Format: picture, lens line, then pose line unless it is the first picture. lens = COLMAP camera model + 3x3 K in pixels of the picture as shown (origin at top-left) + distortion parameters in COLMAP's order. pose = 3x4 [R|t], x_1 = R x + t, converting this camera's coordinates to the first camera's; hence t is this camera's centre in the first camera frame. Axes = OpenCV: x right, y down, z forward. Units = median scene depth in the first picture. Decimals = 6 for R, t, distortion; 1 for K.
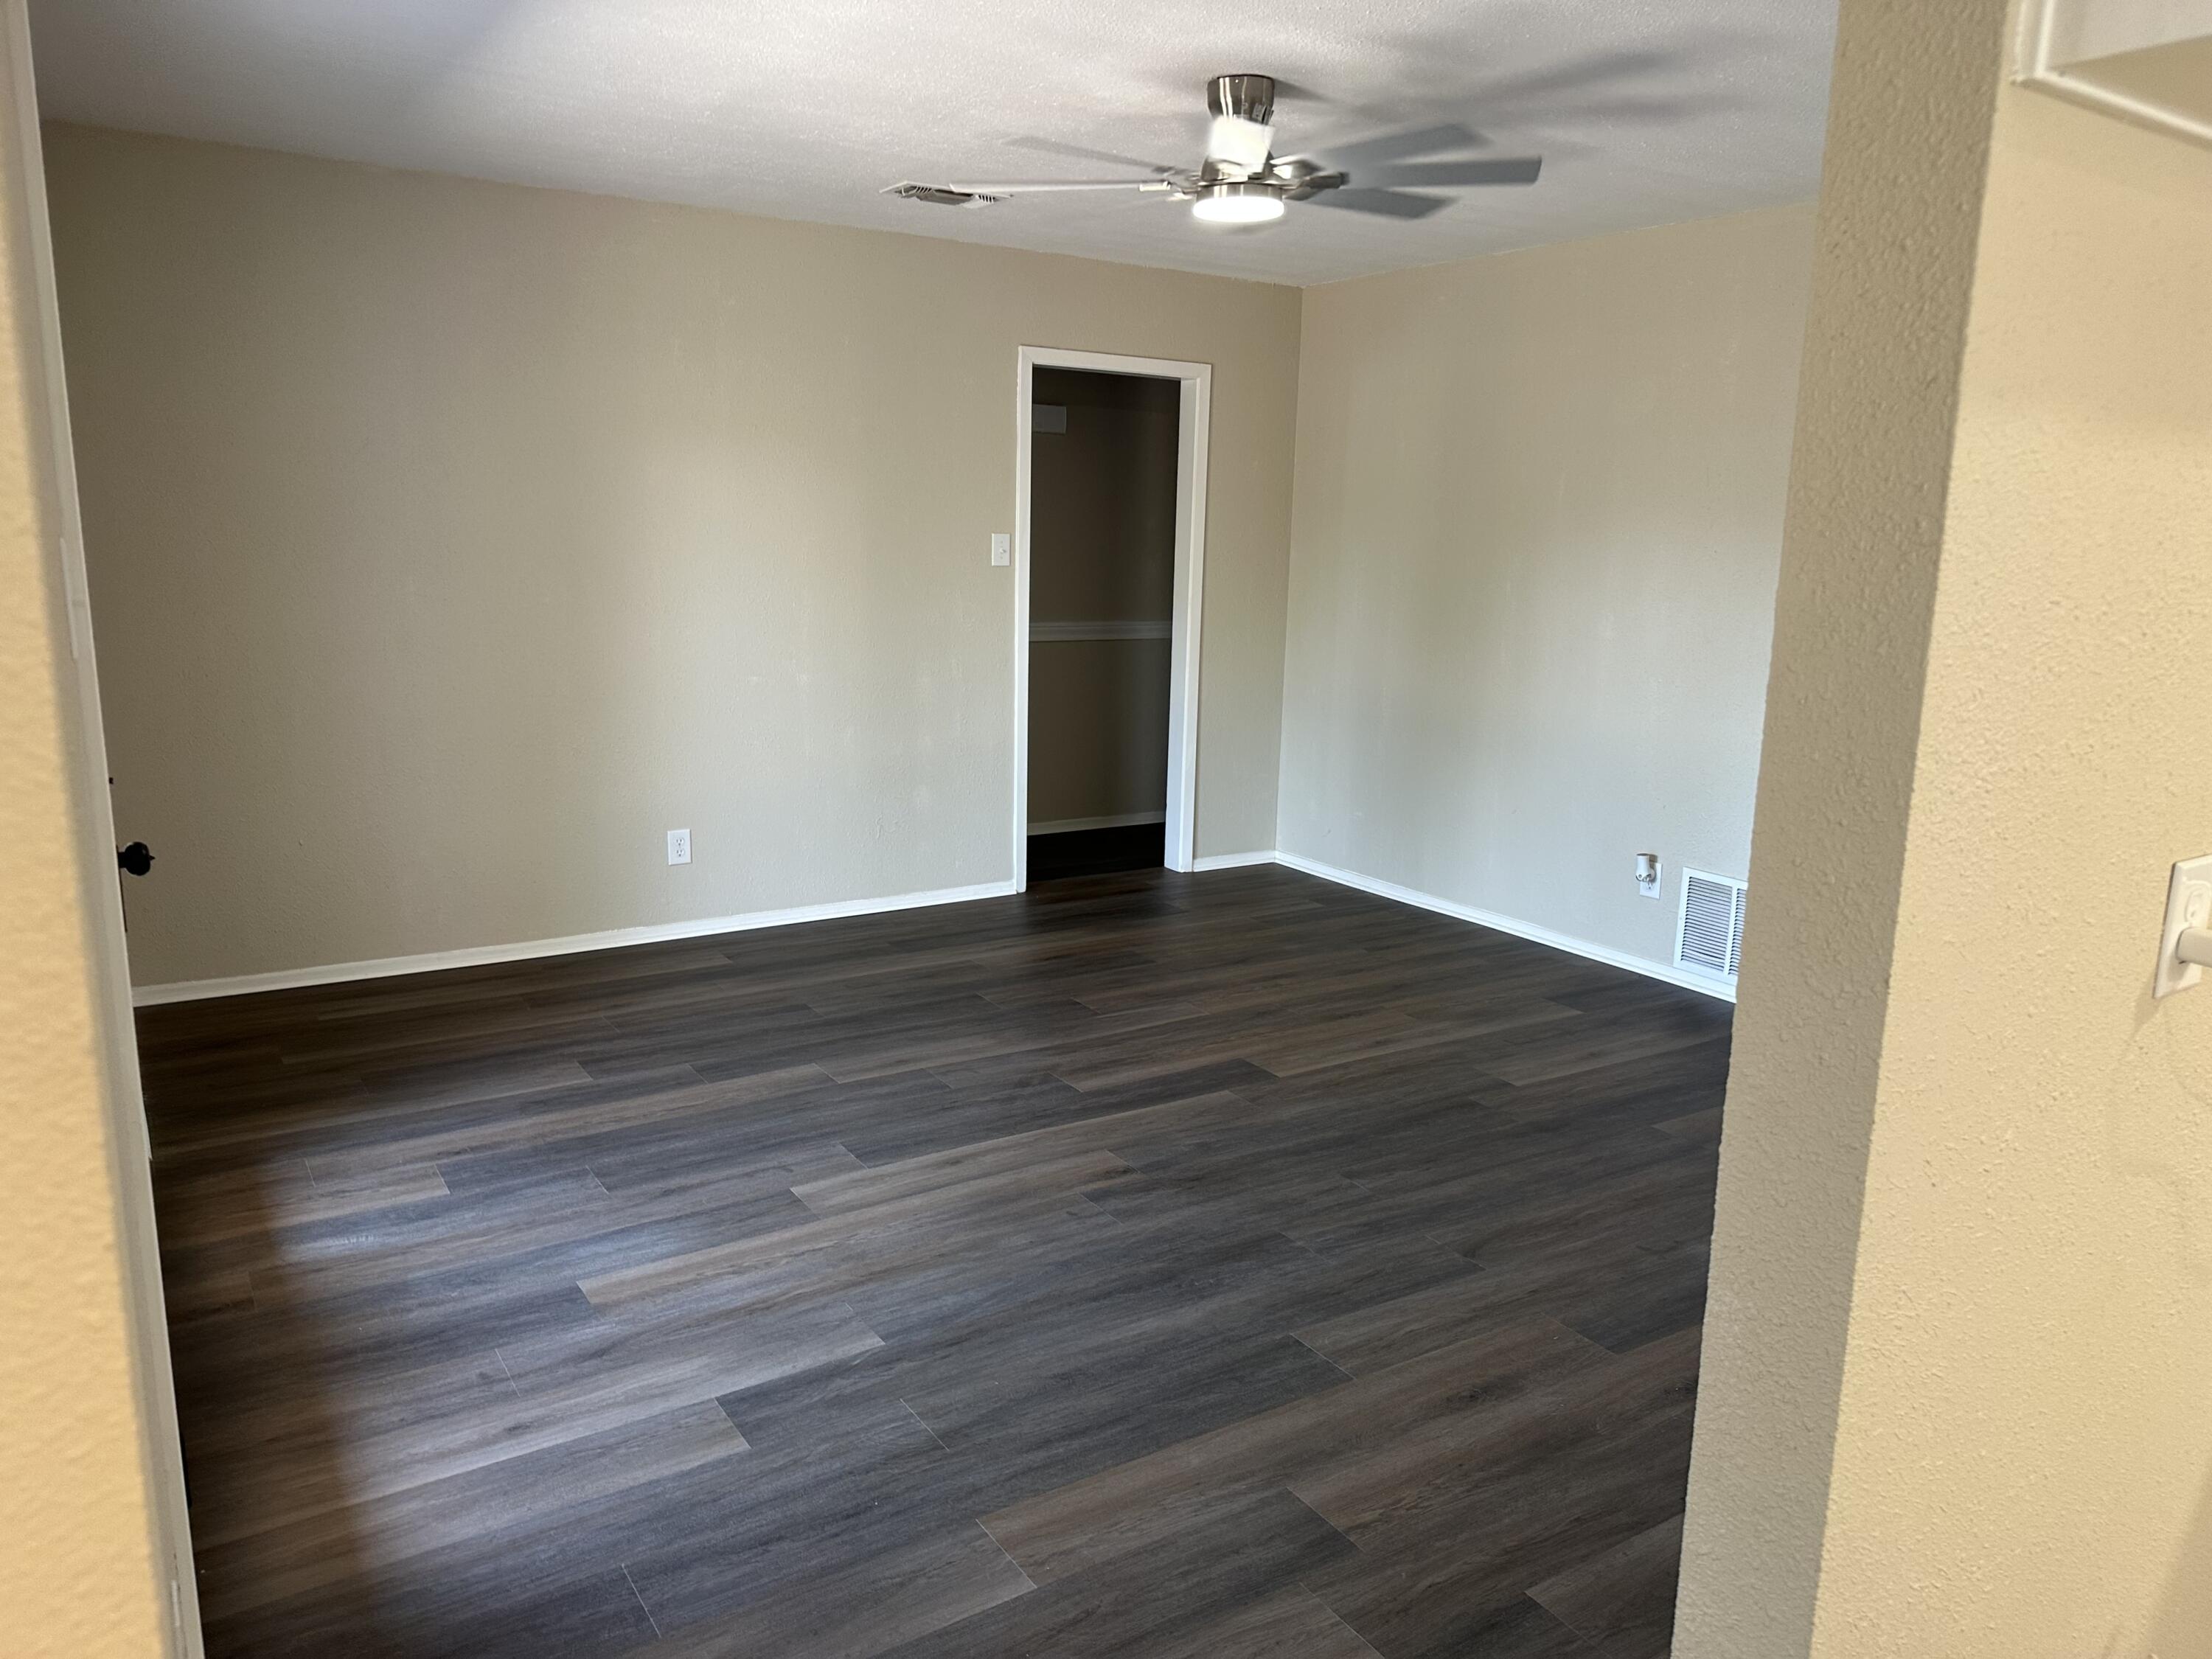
lens RADIAL K [[1528.9, 0, 1114.7], [0, 1528.9, 829.2], [0, 0, 1]] dist [0.161007, -0.179275]
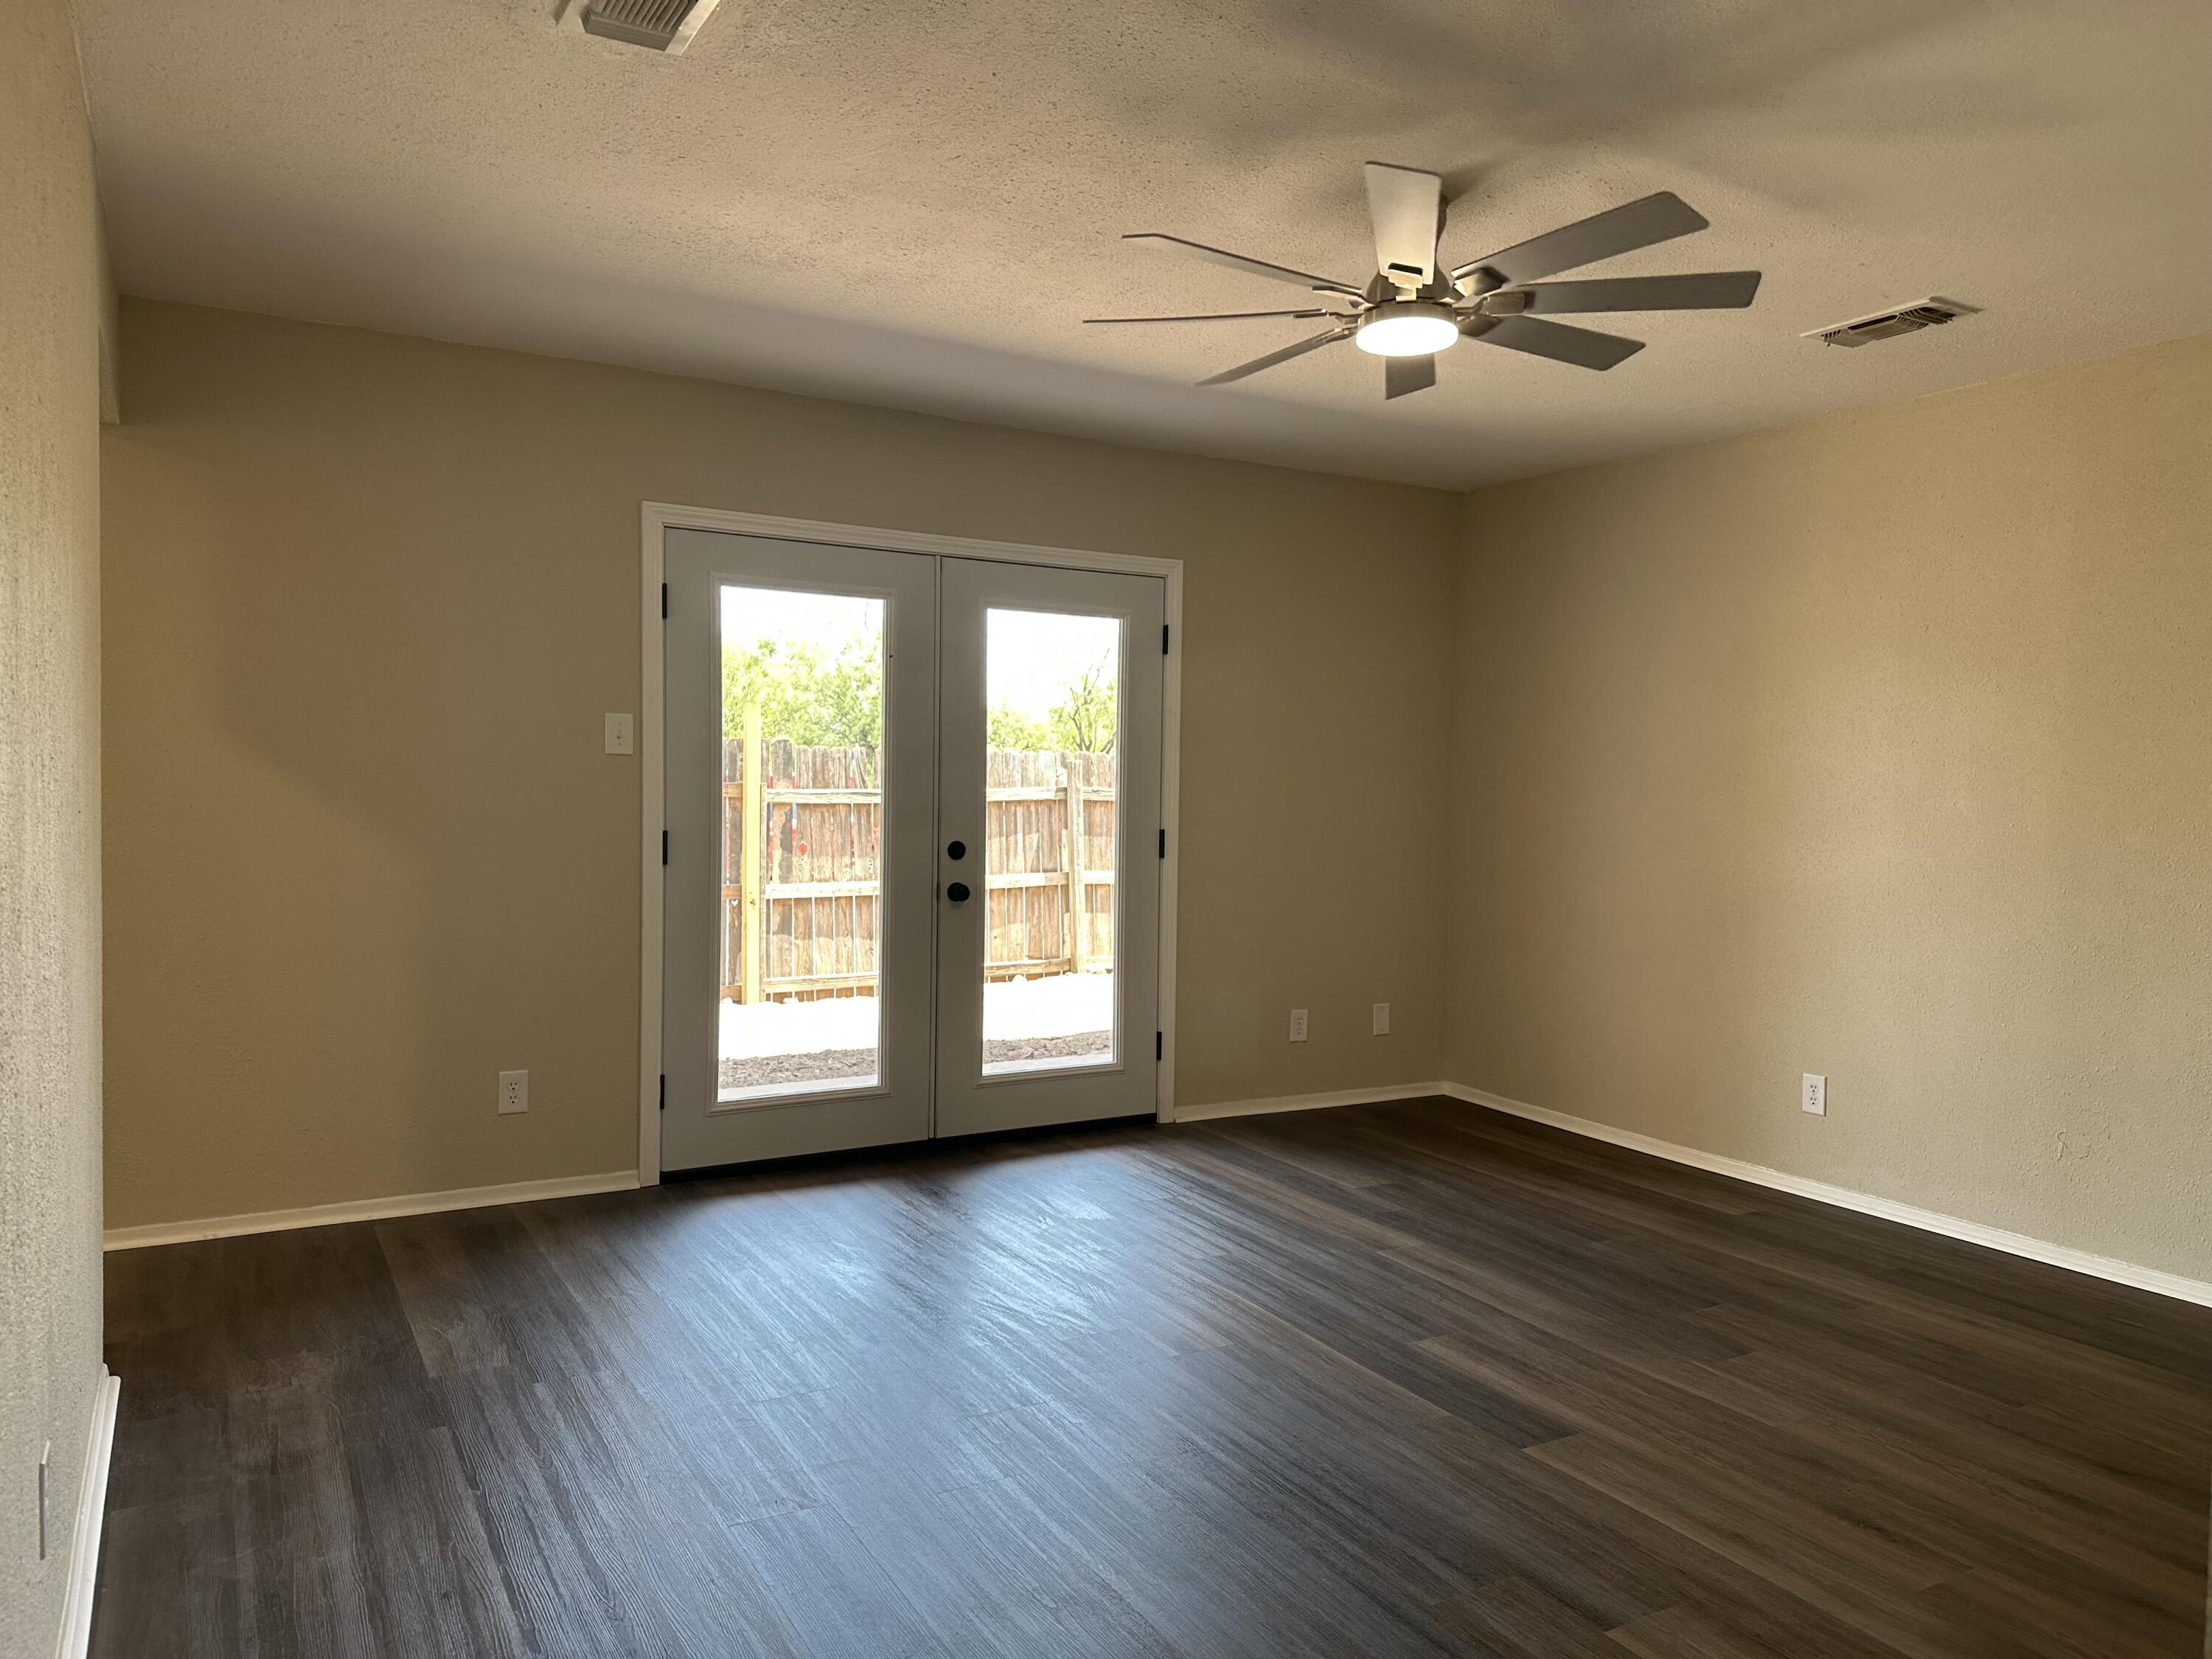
lens RADIAL K [[1528.9, 0, 1114.7], [0, 1528.9, 829.2], [0, 0, 1]] dist [0.161007, -0.179275]
pose [[-0.049833, 0.007320, -0.998731, 0.748786], [-0.212664, 0.976964, 0.017772, -0.079216], [0.975854, 0.213279, -0.047129, 0.717137]]
